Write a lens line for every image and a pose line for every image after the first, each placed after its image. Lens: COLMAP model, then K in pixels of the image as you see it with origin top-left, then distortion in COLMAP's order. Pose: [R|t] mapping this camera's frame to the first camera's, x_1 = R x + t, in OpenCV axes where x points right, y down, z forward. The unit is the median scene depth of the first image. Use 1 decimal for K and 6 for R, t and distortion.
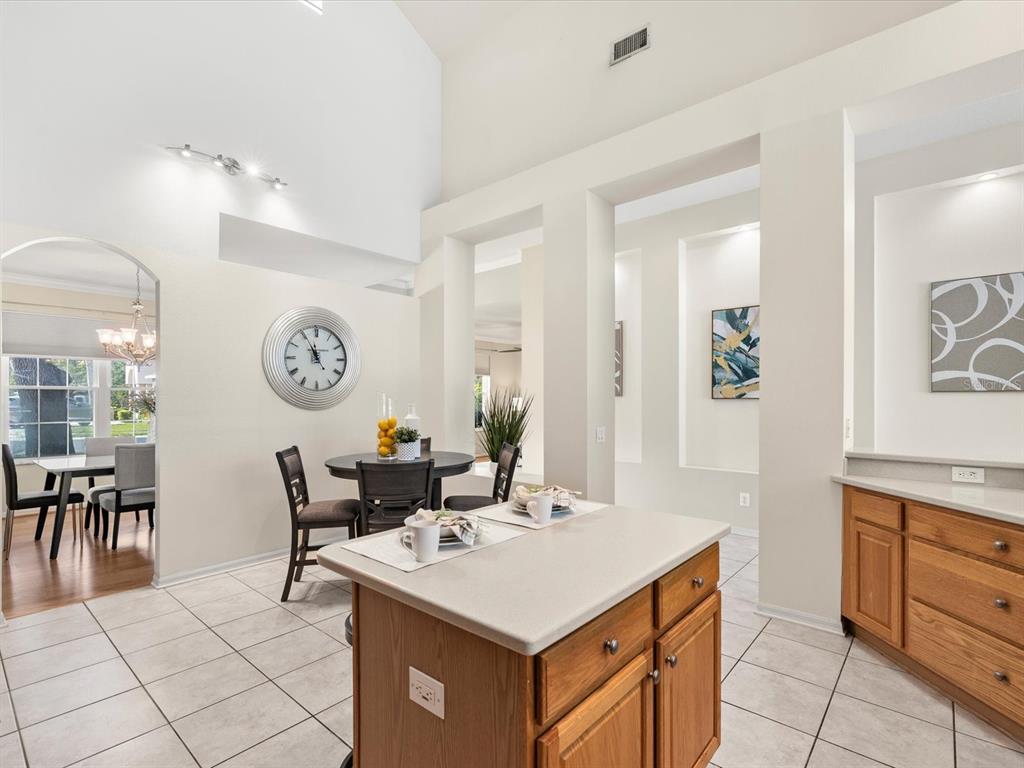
lens RADIAL K [[496.1, 0, 511.5], [0, 496.1, 388.3], [0, 0, 1]] dist [-0.000895, 0.000040]
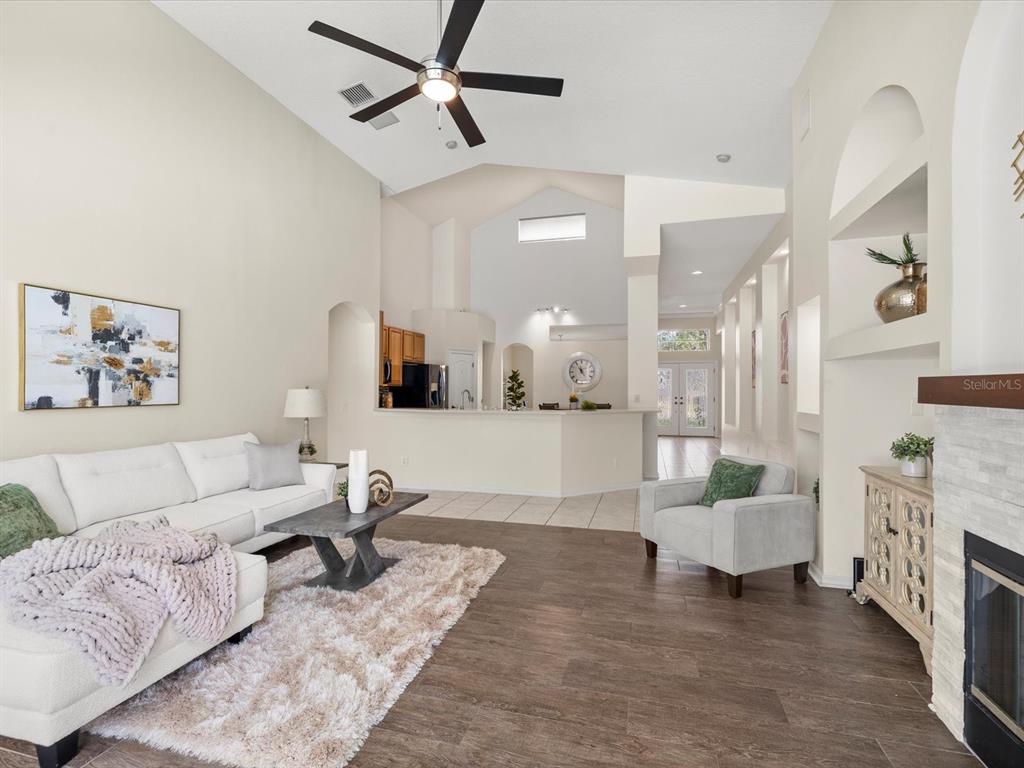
lens RADIAL K [[496.1, 0, 511.5], [0, 496.1, 388.3], [0, 0, 1]] dist [-0.000895, 0.000040]
pose [[0.438088, 0.002455, -0.898929, 1.938040], [0.012234, 0.999887, 0.008694, 0.000483], [0.898849, -0.014806, 0.438009, -0.522366]]
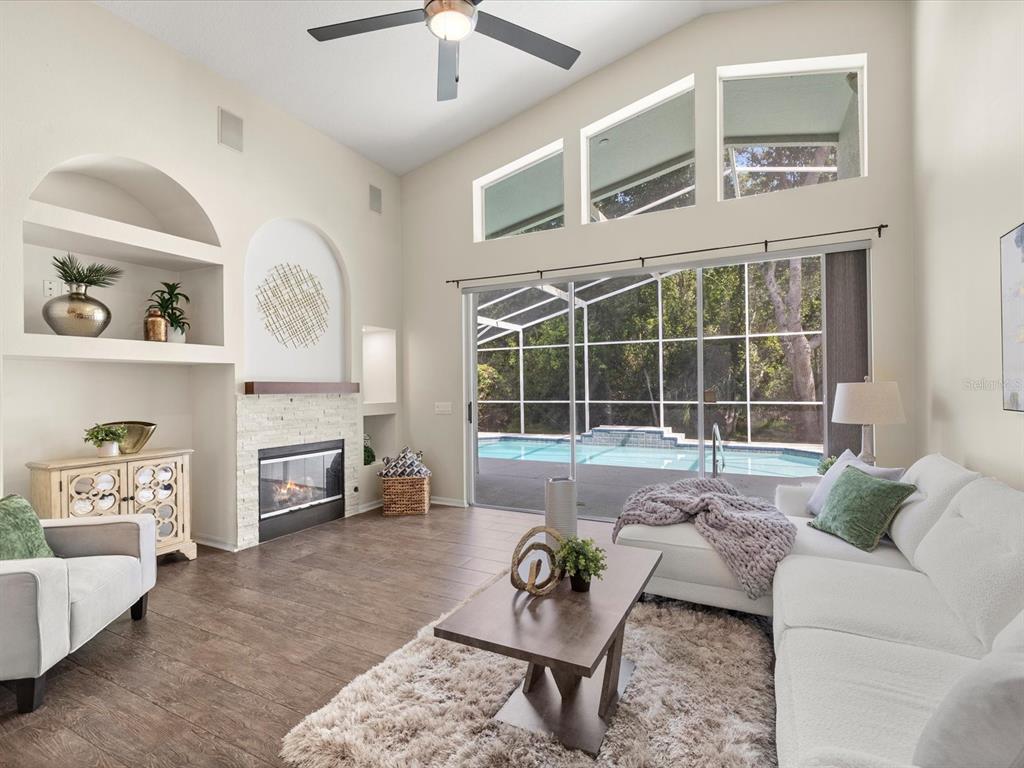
lens RADIAL K [[496.1, 0, 511.5], [0, 496.1, 388.3], [0, 0, 1]] dist [-0.000895, 0.000040]
pose [[-0.240660, 0.001545, 0.970608, -3.014967], [-0.003856, 0.999989, -0.002548, 0.048237], [-0.970602, -0.004356, -0.240652, 0.613392]]
